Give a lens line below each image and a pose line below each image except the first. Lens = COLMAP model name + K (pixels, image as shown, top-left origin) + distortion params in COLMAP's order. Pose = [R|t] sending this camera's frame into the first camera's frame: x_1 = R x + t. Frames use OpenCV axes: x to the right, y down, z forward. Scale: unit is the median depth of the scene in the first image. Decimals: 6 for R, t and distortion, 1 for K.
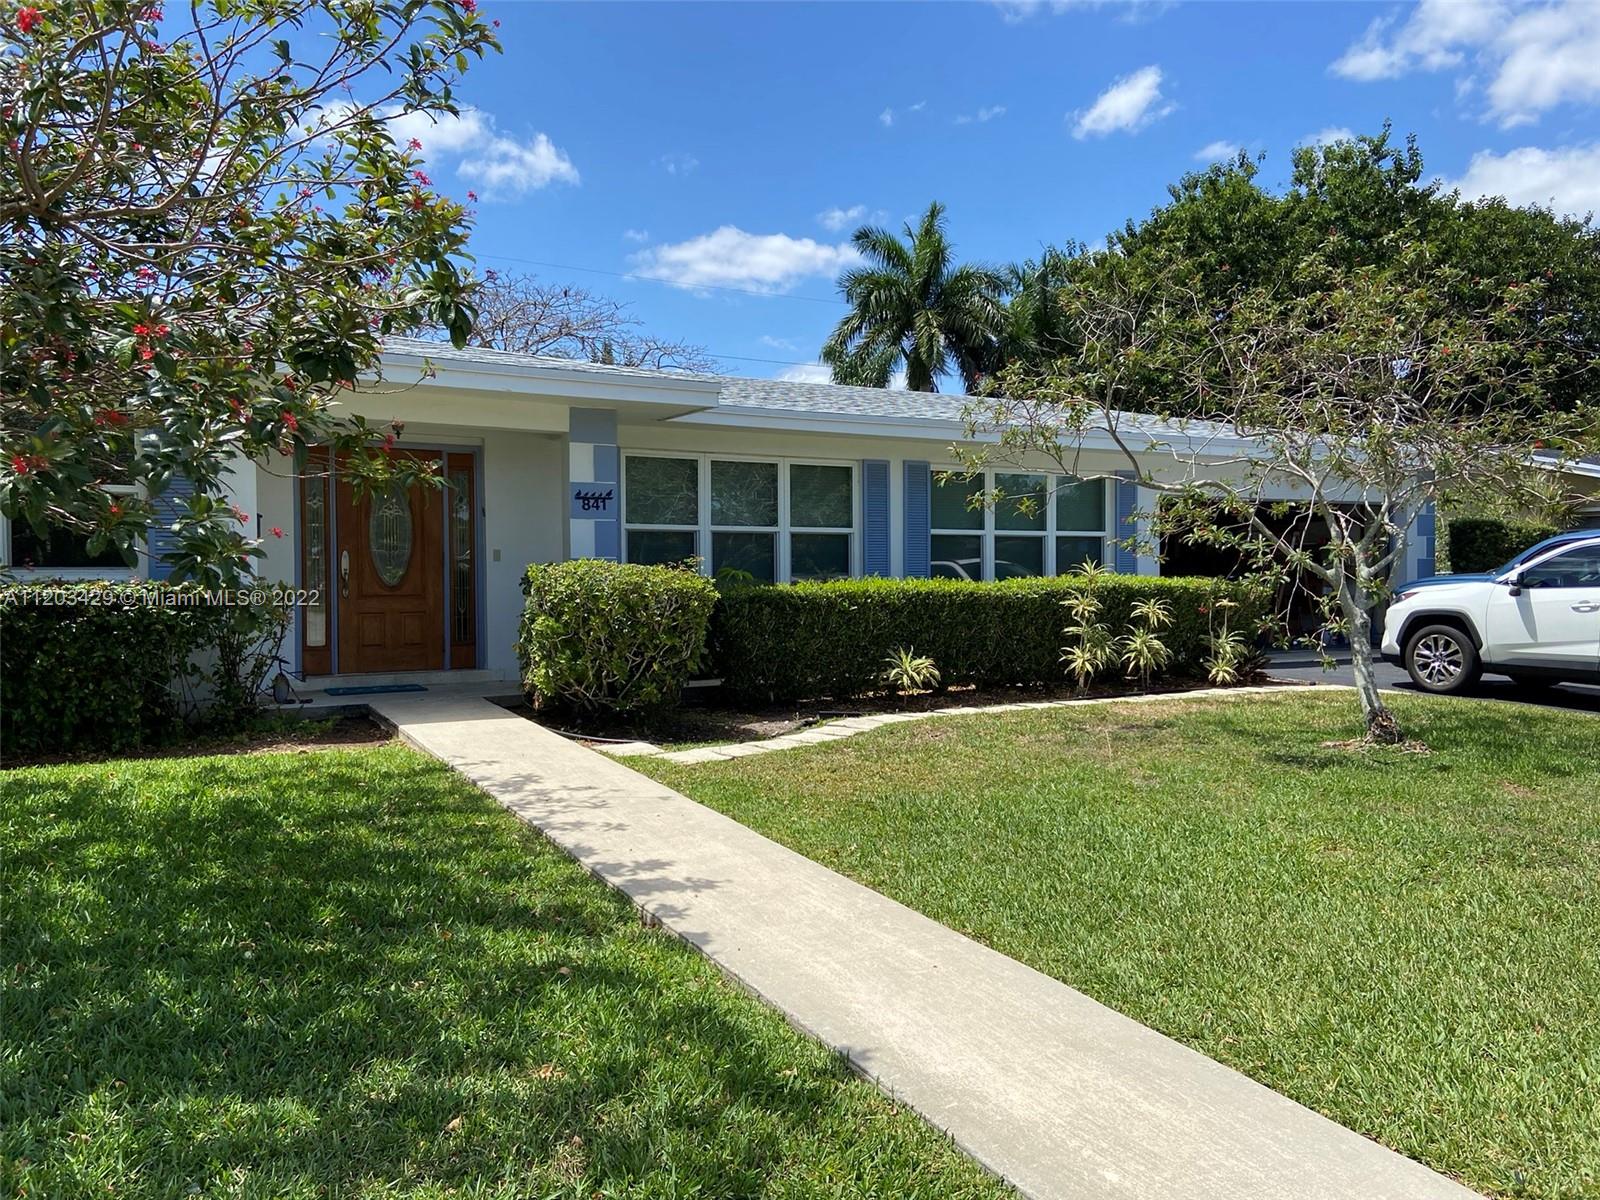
lens RADIAL K [[1238.3, 0, 804.0], [0, 1238.3, 597.7], [0, 0, 1]] dist [0.127234, -0.158040]
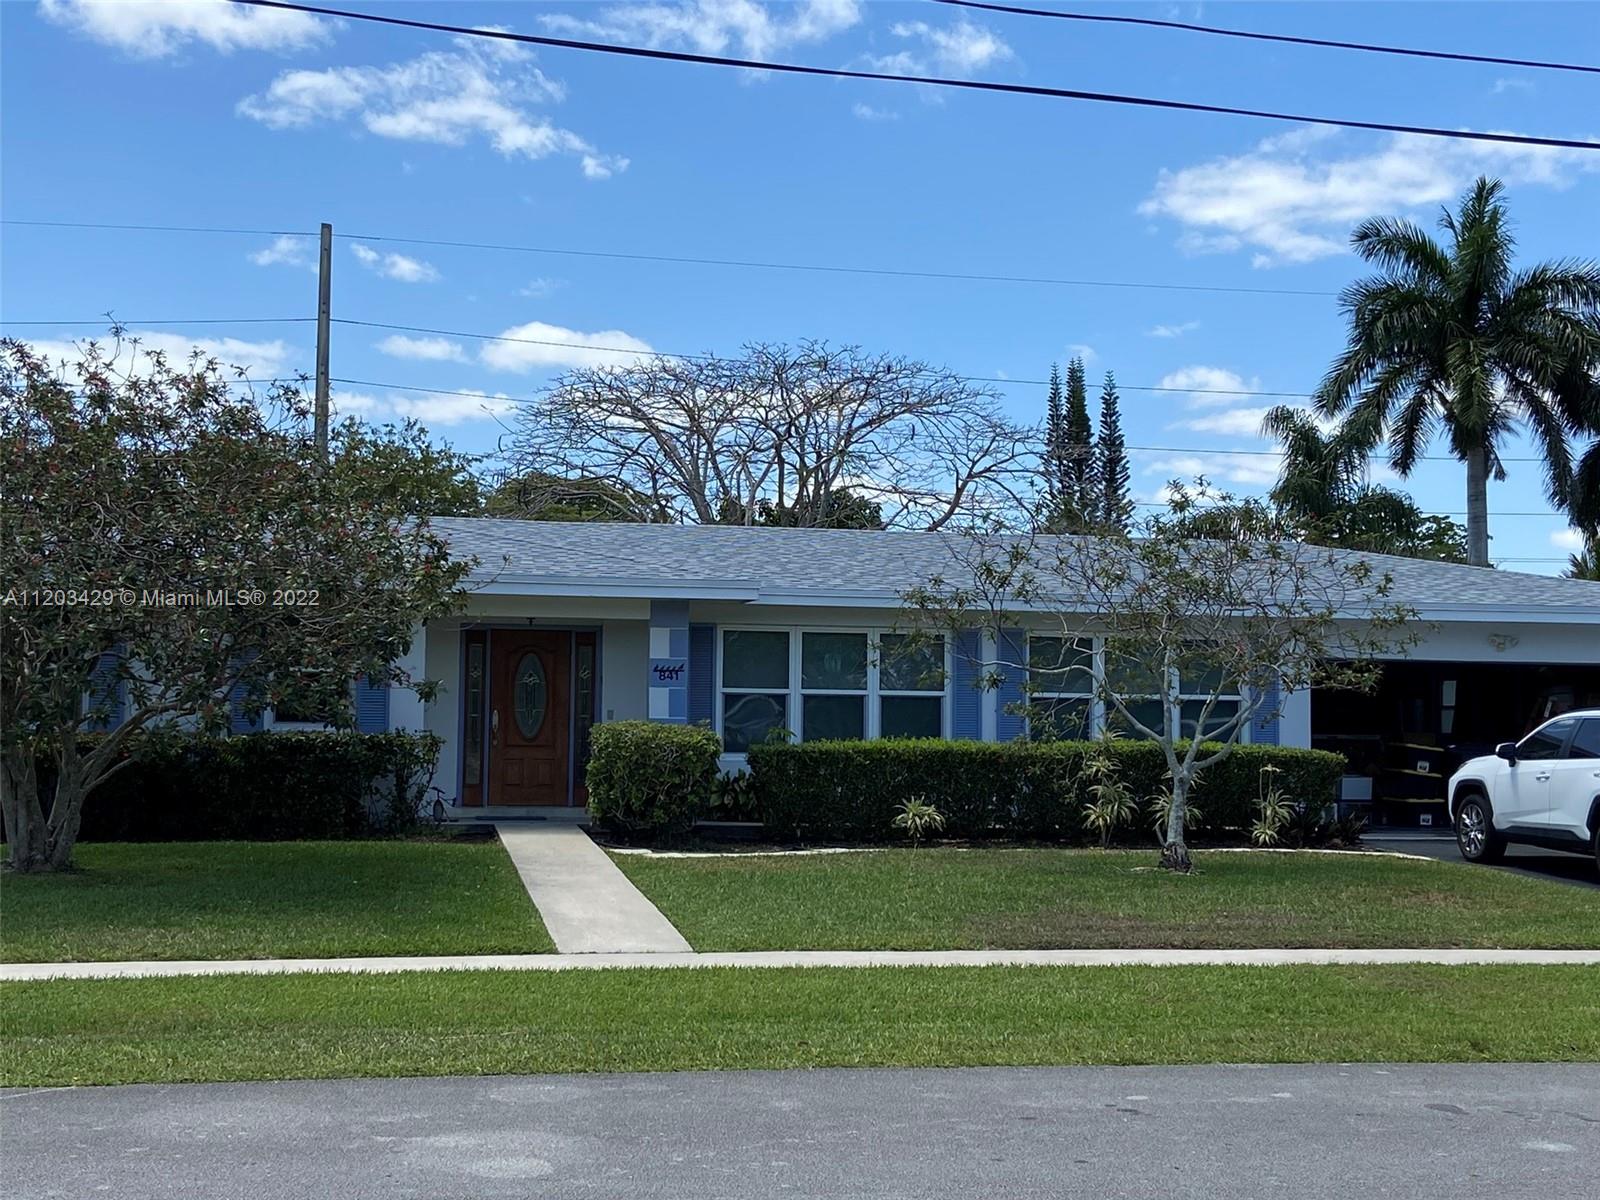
lens RADIAL K [[2294.0, 0, 799.3], [0, 2294.0, 596.6], [0, 0, 1]] dist [0.069720, 0.000000]
pose [[0.946487, -0.003526, -0.322723, 0.694667], [-0.021219, 0.997097, -0.073125, 0.012351], [0.322044, 0.076060, 0.943664, -1.139424]]
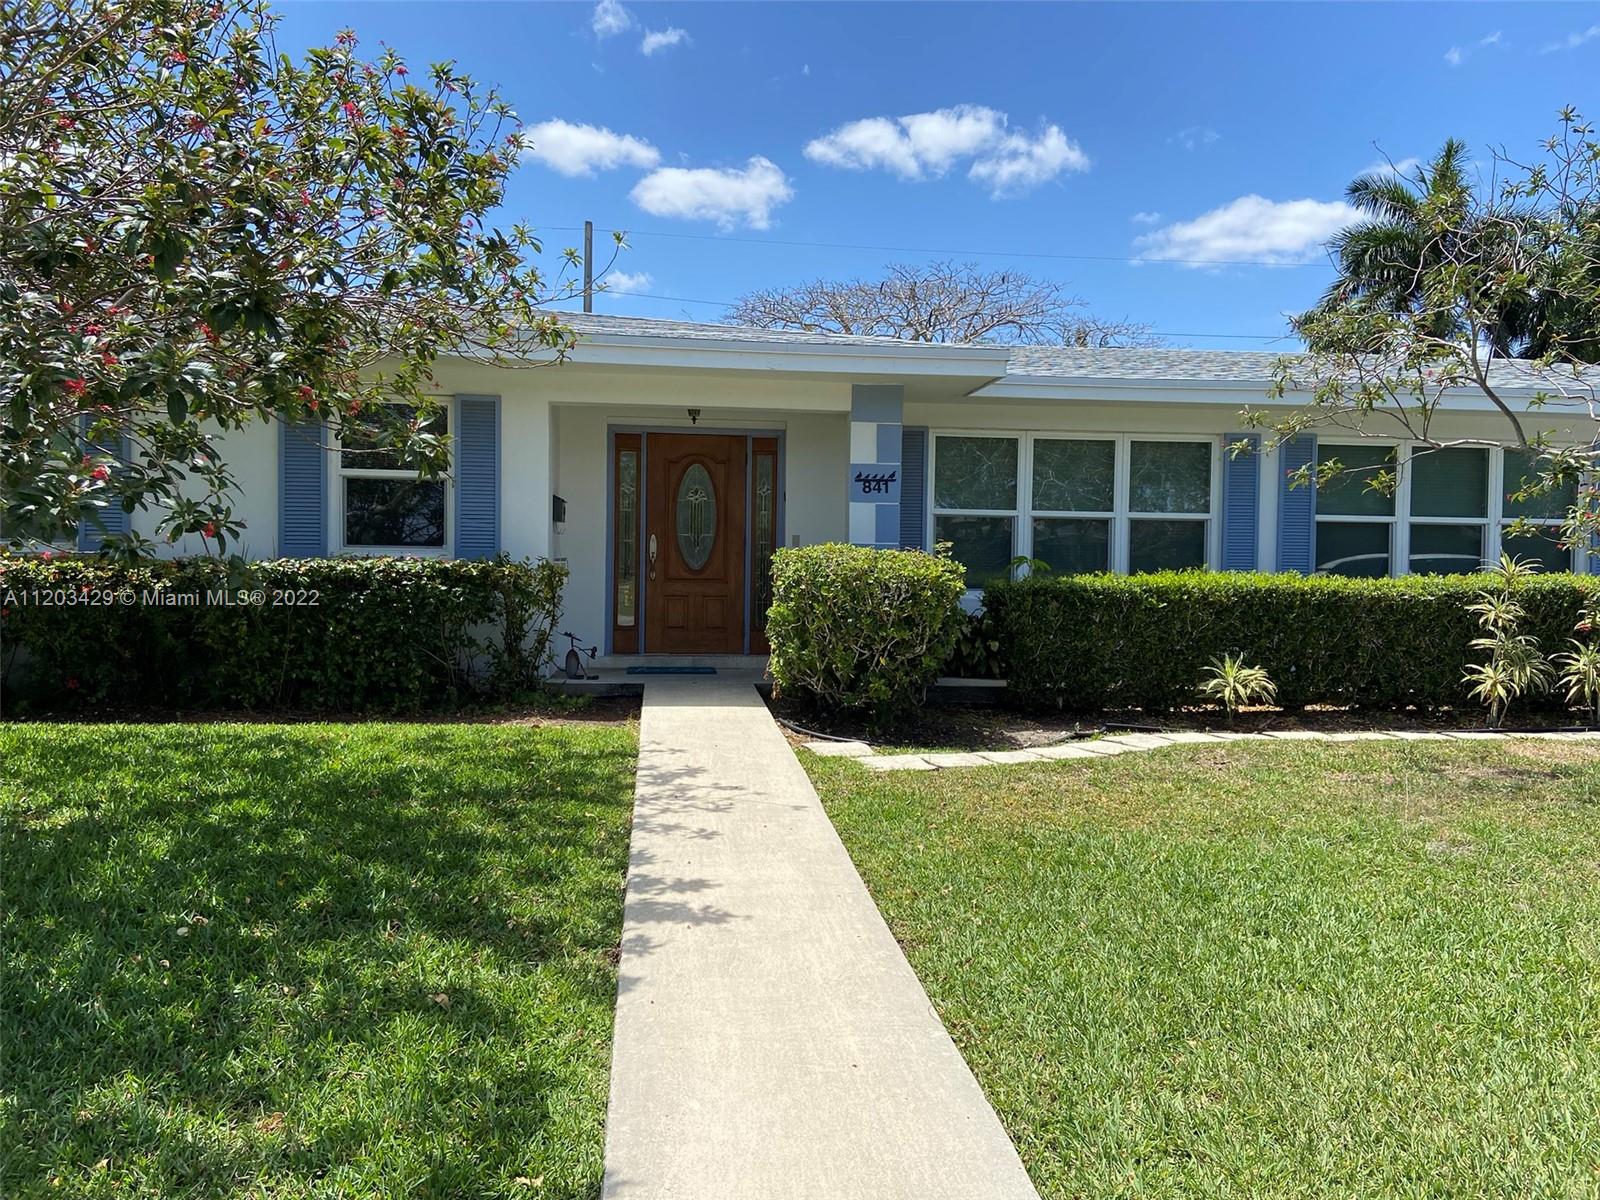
lens RADIAL K [[1238.3, 0, 789.7], [0, 1238.3, 597.1], [0, 0, 1]] dist [0.127234, -0.158040]
pose [[0.920896, 0.028740, -0.388748, 0.136511], [-0.026557, 0.999587, 0.010988, 0.000013], [0.388903, 0.000205, 0.921279, 0.104652]]
